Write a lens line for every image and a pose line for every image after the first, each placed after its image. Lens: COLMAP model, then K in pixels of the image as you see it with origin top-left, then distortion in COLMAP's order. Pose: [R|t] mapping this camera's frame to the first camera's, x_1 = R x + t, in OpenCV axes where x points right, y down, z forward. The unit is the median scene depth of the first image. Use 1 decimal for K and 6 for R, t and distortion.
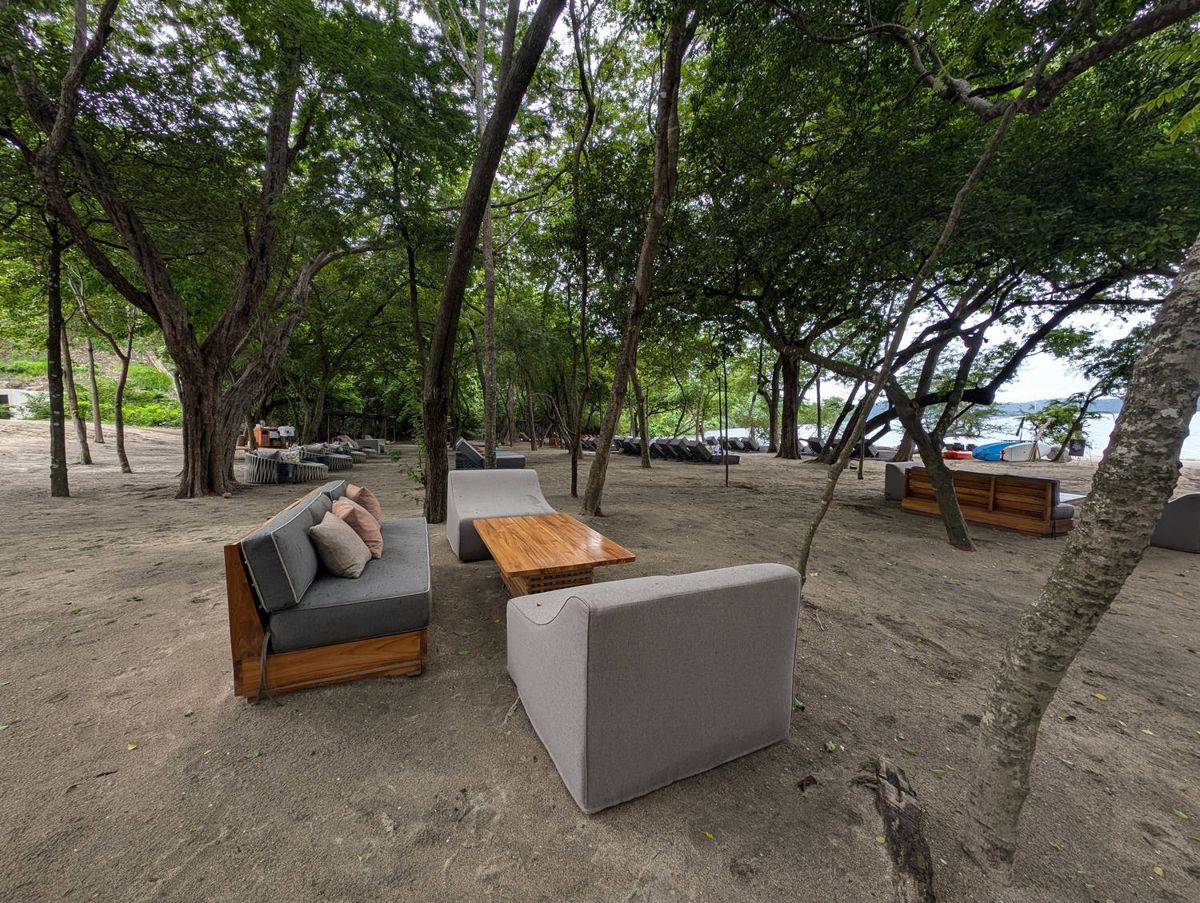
lens RADIAL K [[478.2, 0, 601.1], [0, 478.2, 454.4], [0, 0, 1]] dist [0.001875, -0.001684]
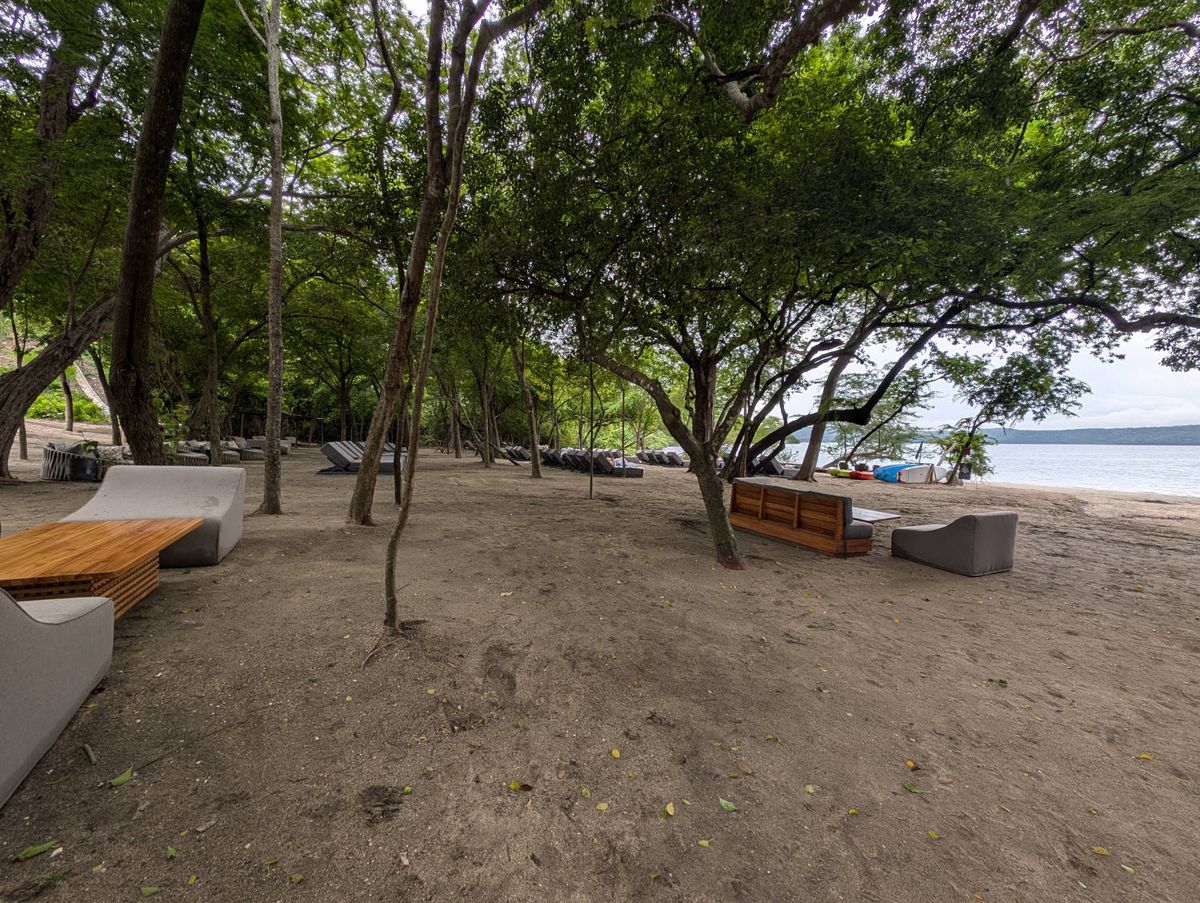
lens RADIAL K [[478.2, 0, 596.9], [0, 478.2, 451.8], [0, 0, 1]] dist [0.001875, -0.001684]
pose [[0.996818, 0.033751, 0.072220, 0.341725], [-0.031443, 0.998965, -0.032865, 0.008553], [-0.073254, 0.030489, 0.996847, 0.064600]]
